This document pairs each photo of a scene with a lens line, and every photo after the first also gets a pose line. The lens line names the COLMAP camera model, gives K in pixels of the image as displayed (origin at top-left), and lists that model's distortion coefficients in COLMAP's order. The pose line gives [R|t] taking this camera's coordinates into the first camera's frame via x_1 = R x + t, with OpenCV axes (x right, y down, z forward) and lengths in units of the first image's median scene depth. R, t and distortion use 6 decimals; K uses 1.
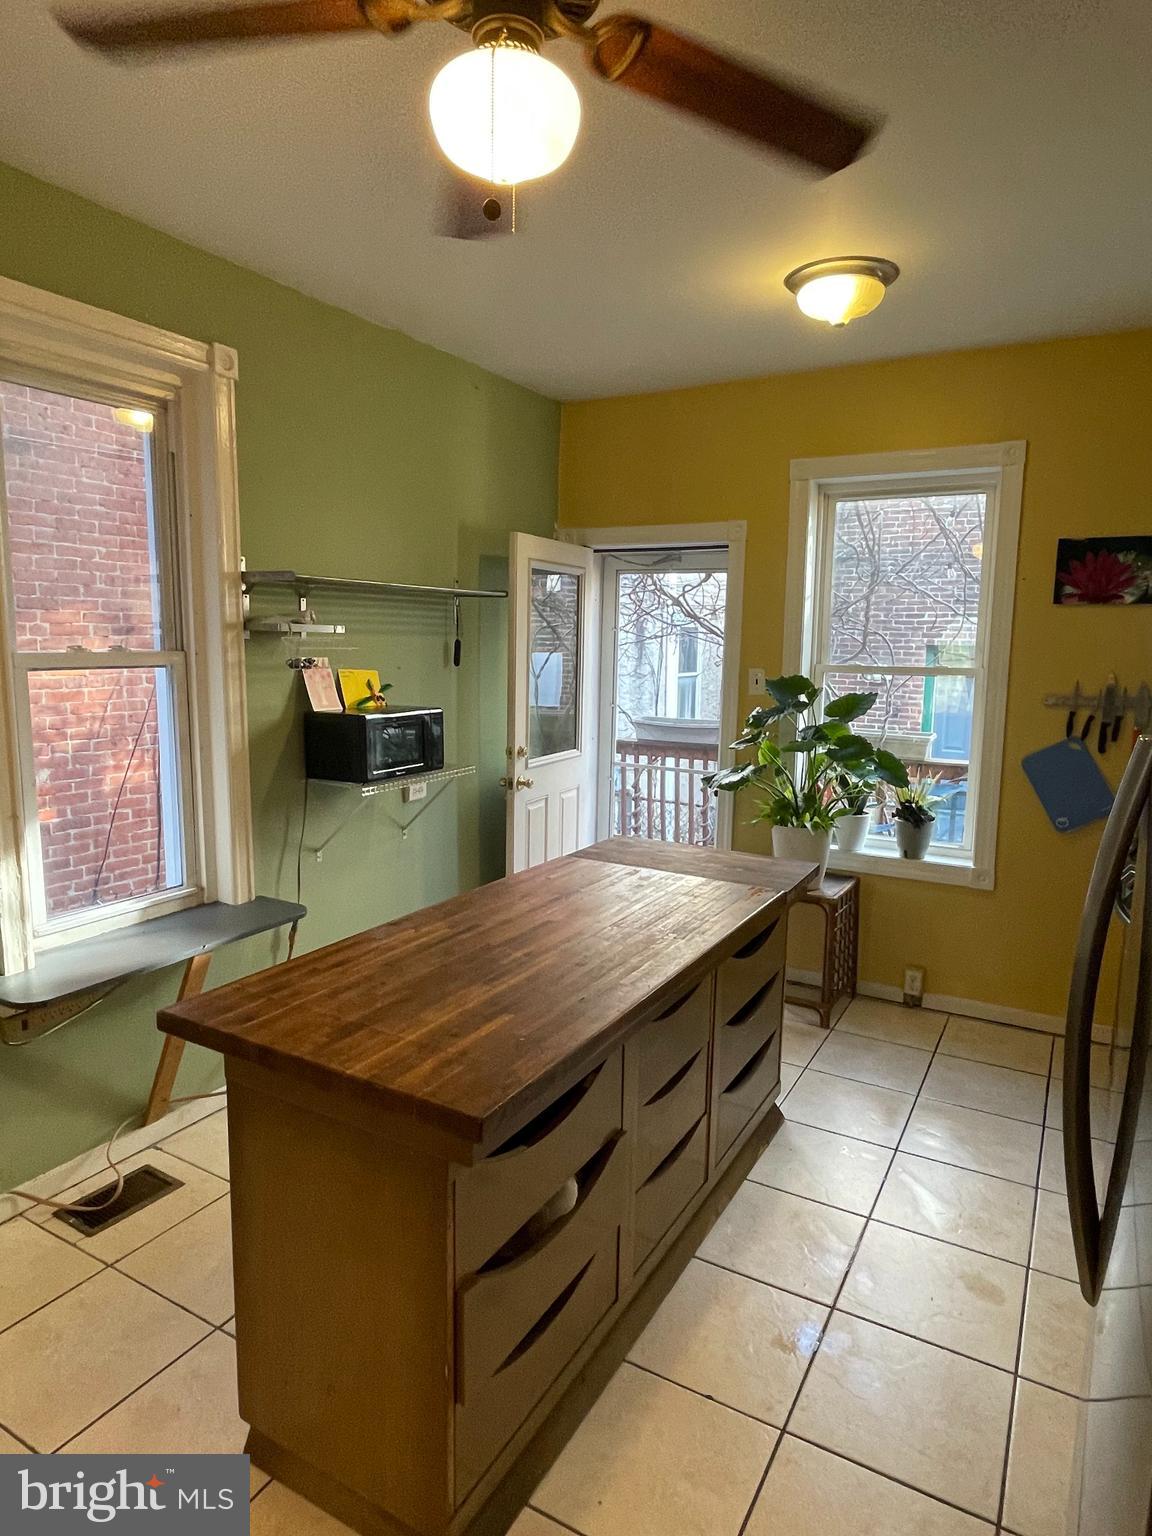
lens RADIAL K [[913.9, 0, 573.1], [0, 913.9, 763.5], [0, 0, 1]] dist [-0.000792, -0.001386]
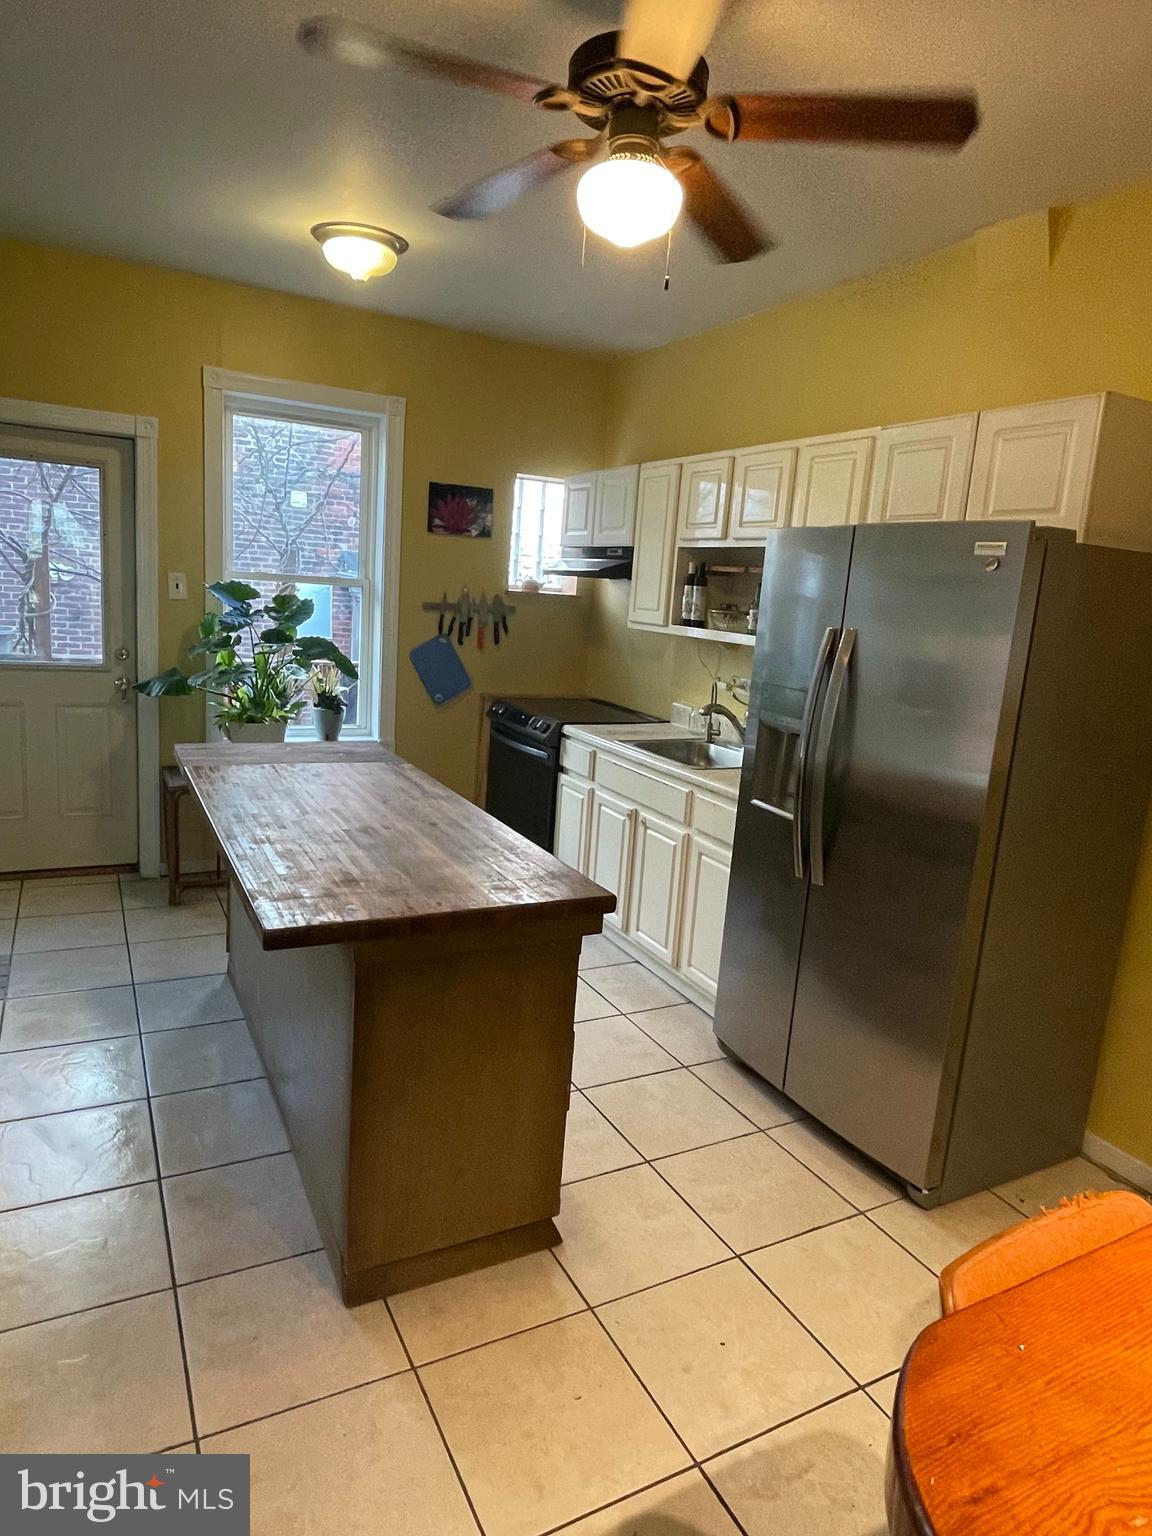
lens RADIAL K [[929.6, 0, 572.8], [0, 929.6, 764.5], [0, 0, 1]] dist [-0.002445, -0.001422]
pose [[0.537792, -0.139042, 0.831533, -0.517536], [0.050832, 0.989860, 0.132640, -0.010178], [-0.841544, -0.029065, 0.539407, 0.092785]]
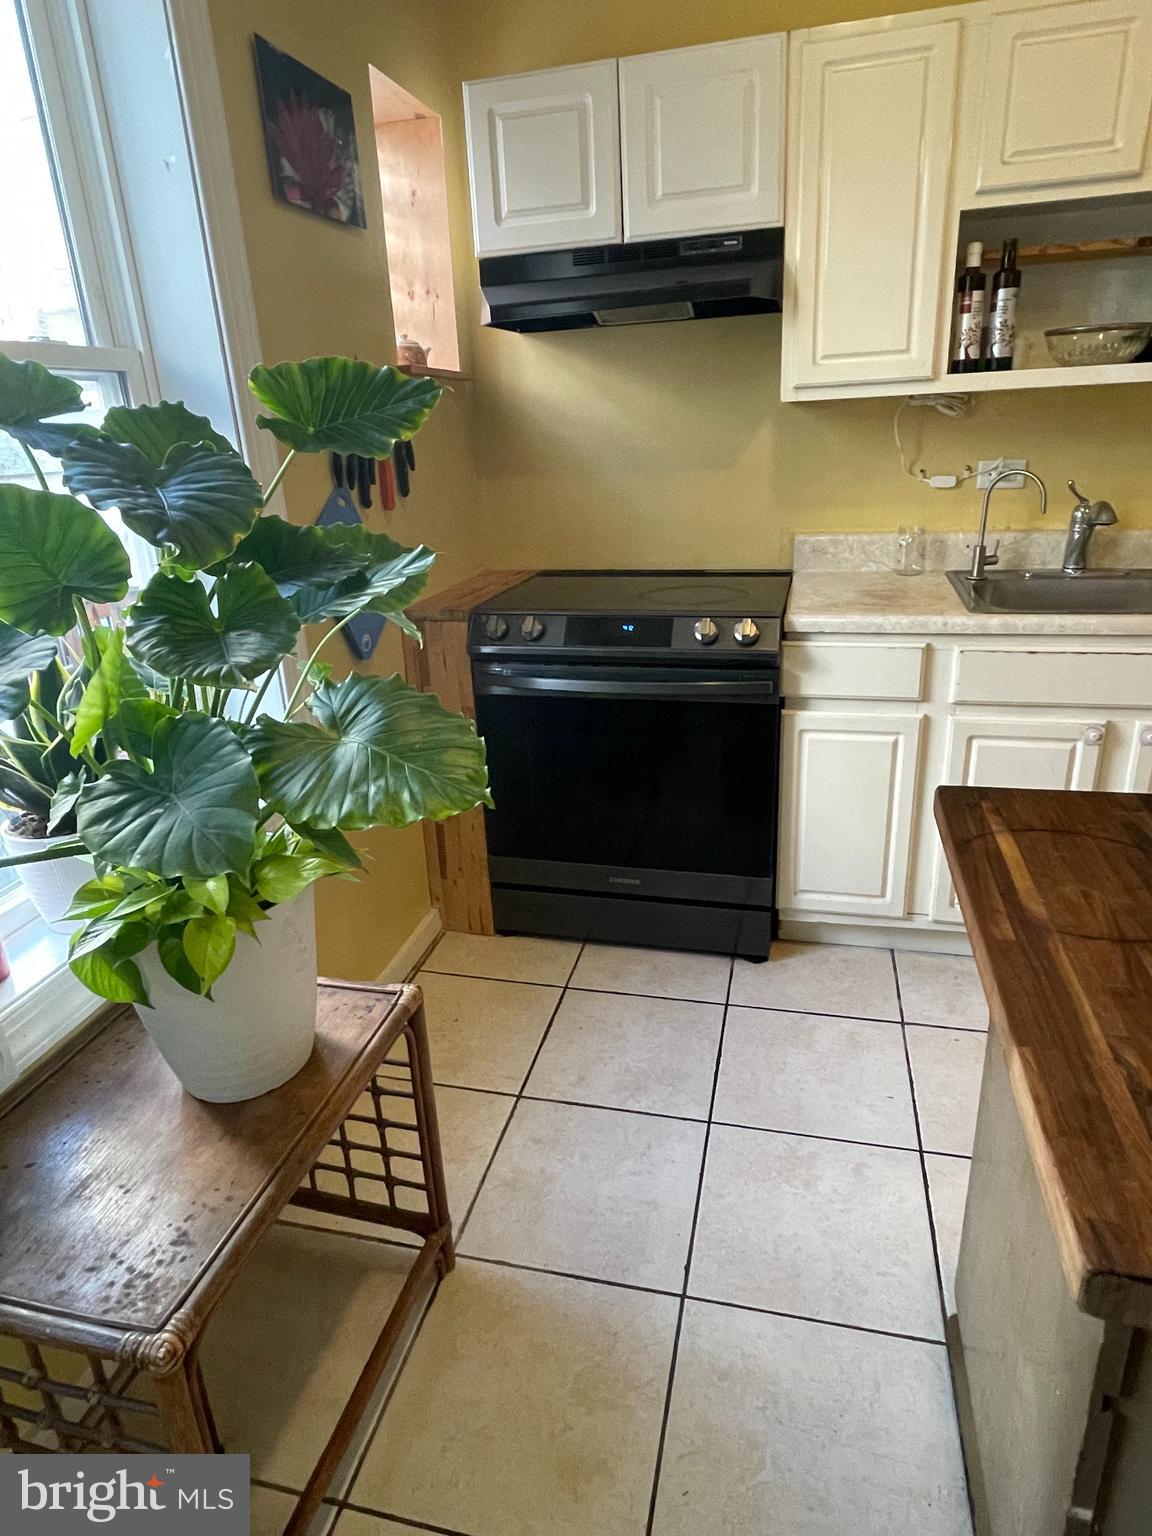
lens RADIAL K [[913.9, 0, 573.1], [0, 913.9, 763.5], [0, 0, 1]] dist [-0.000792, -0.001386]
pose [[-0.269230, -0.338731, 0.901541, -0.036575], [0.173872, 0.903628, 0.391439, -0.068229], [-0.947251, 0.262140, -0.184388, 1.013003]]
